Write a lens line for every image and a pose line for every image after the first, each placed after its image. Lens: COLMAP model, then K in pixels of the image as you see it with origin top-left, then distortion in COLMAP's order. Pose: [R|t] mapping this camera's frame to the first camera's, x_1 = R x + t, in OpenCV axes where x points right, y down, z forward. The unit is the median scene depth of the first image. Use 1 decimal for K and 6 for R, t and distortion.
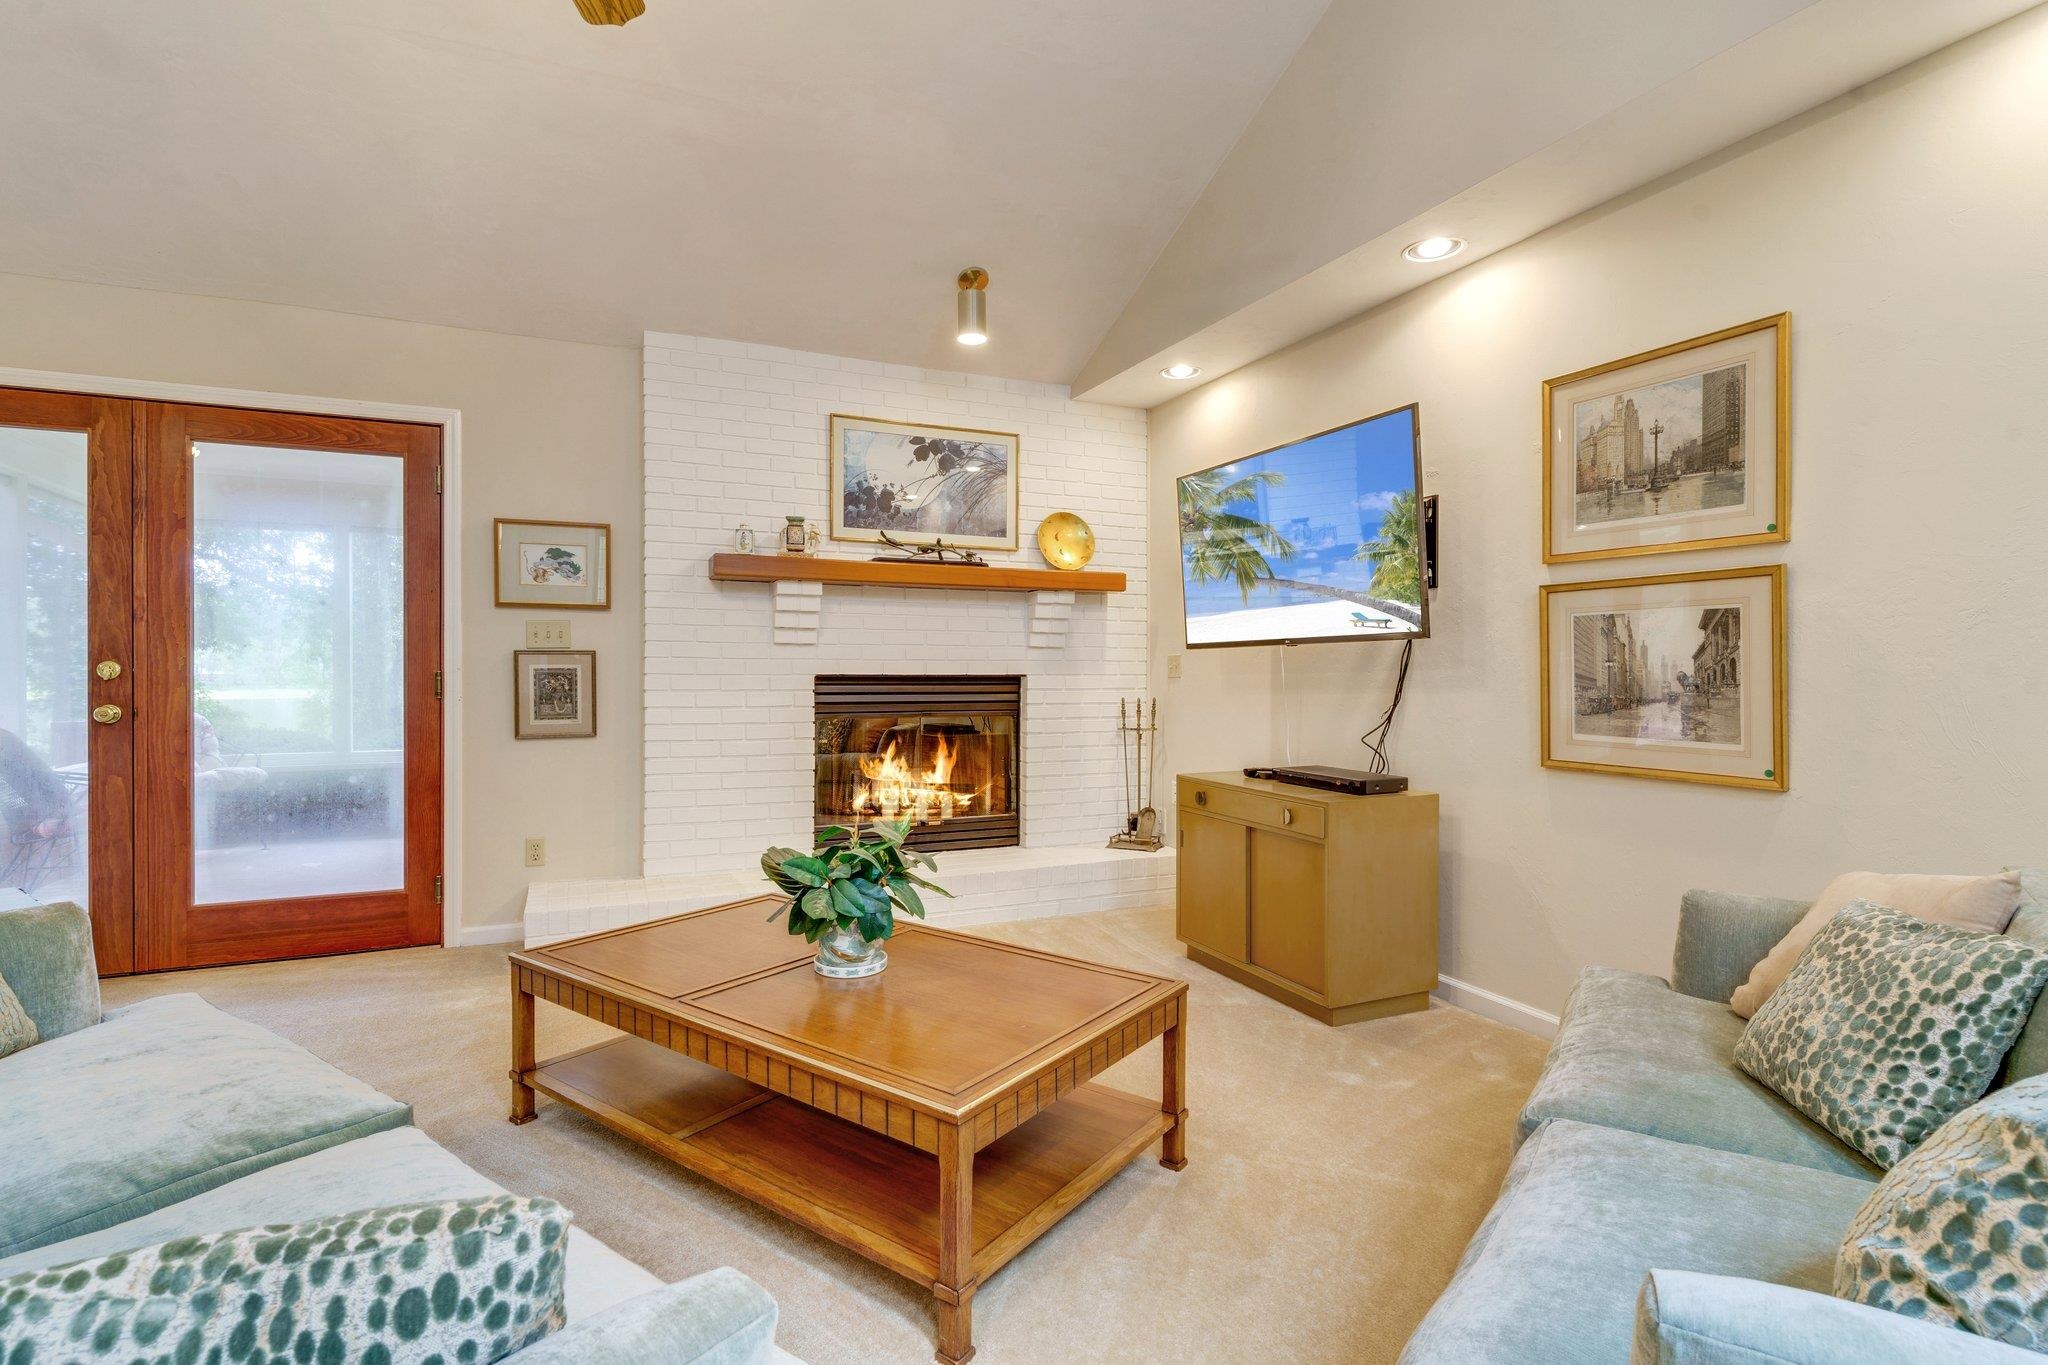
lens RADIAL K [[979.2, 0, 1016.1], [0, 979.2, 678.6], [0, 0, 1]] dist [-0.000688, -0.000451]
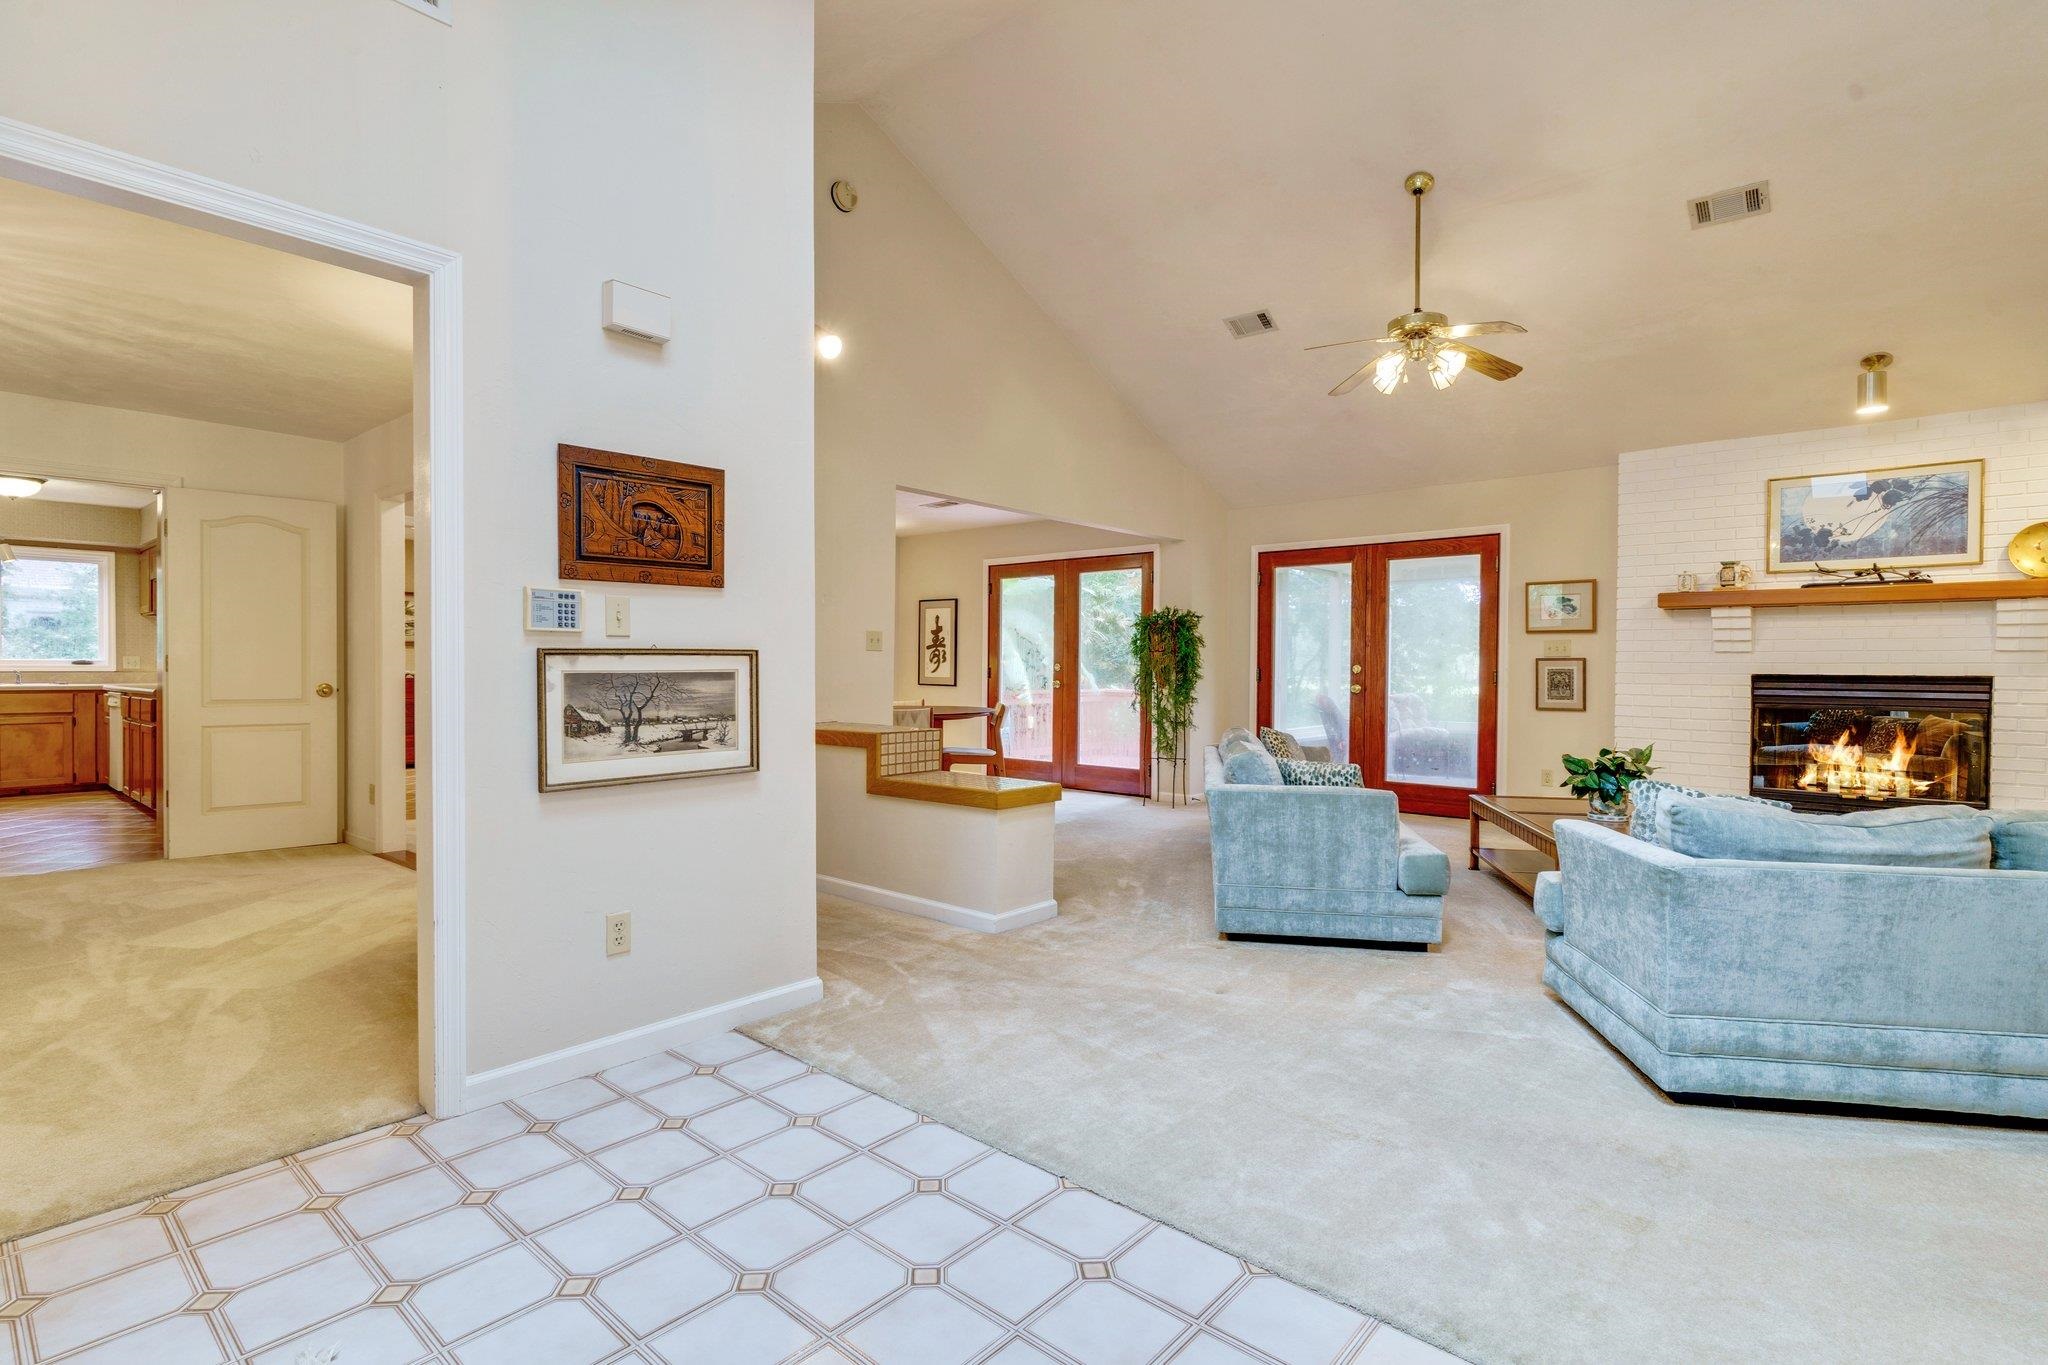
lens RADIAL K [[979.2, 0, 1016.1], [0, 979.2, 678.6], [0, 0, 1]] dist [-0.000688, -0.000451]
pose [[0.417611, 0.011739, -0.908550, 0.645105], [-0.013794, 0.999883, 0.006579, 0.007610], [0.908521, 0.009784, 0.417724, -0.528137]]
